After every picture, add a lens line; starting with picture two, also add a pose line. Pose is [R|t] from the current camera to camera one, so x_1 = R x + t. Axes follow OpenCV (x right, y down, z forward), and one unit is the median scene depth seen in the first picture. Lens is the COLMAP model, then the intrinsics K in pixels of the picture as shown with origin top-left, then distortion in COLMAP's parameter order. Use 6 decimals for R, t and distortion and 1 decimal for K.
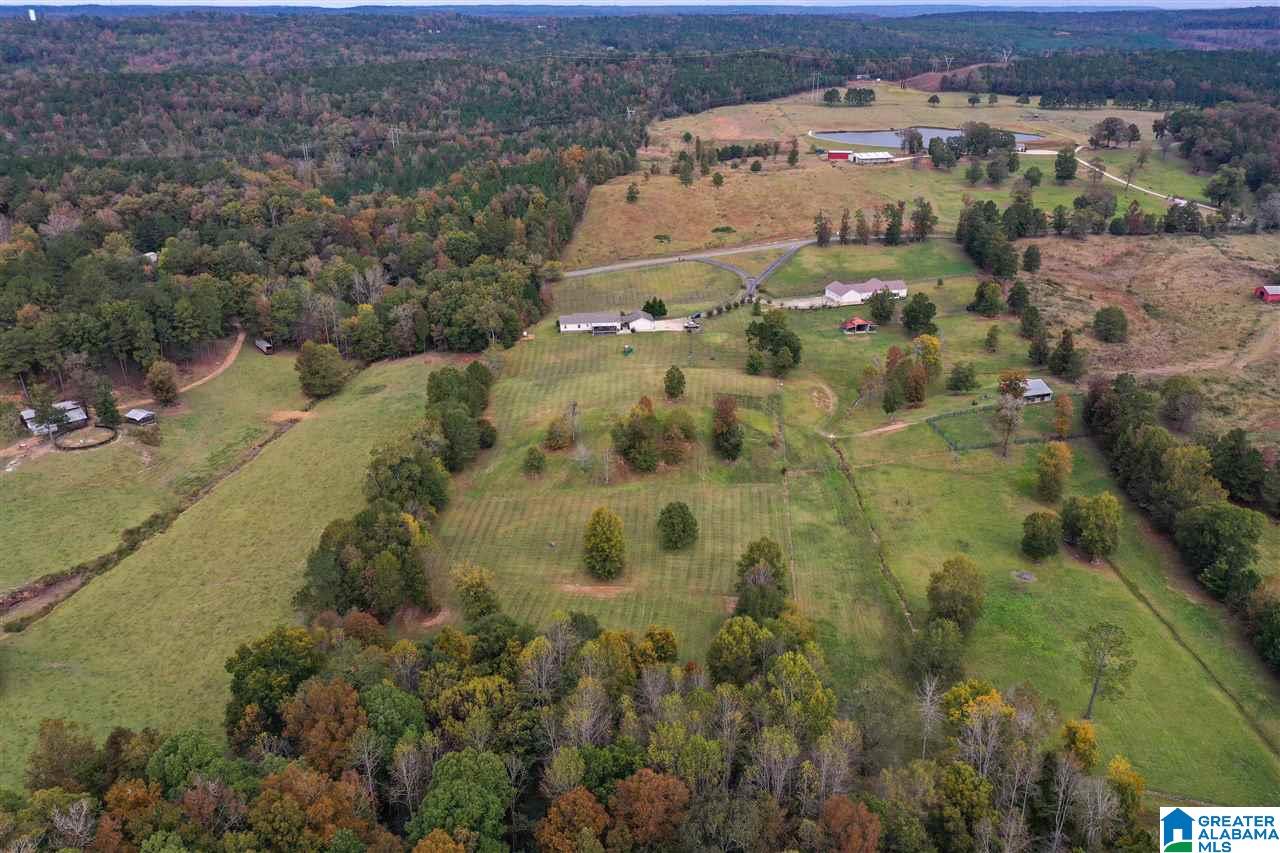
lens RADIAL K [[1019.0, 0, 640.0], [0, 1019.0, 426.5], [0, 0, 1]] dist [0.004475, 0.011470]
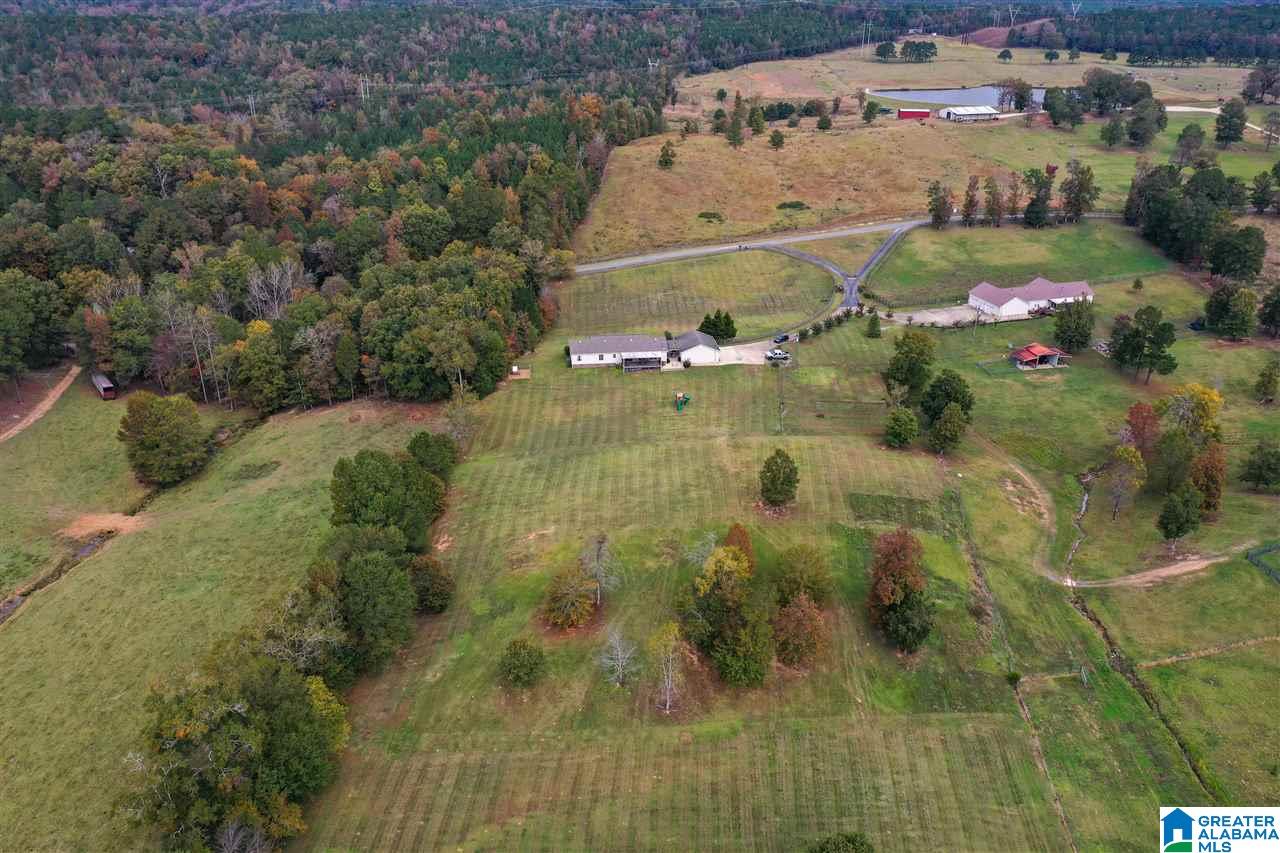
lens RADIAL K [[1019.0, 0, 640.0], [0, 1019.0, 426.5], [0, 0, 1]] dist [0.004475, 0.011470]
pose [[0.999971, 0.005304, -0.005429, -0.026124], [-0.005190, 0.999767, 0.020959, -0.056002], [0.005539, -0.020930, 0.999766, 0.301585]]
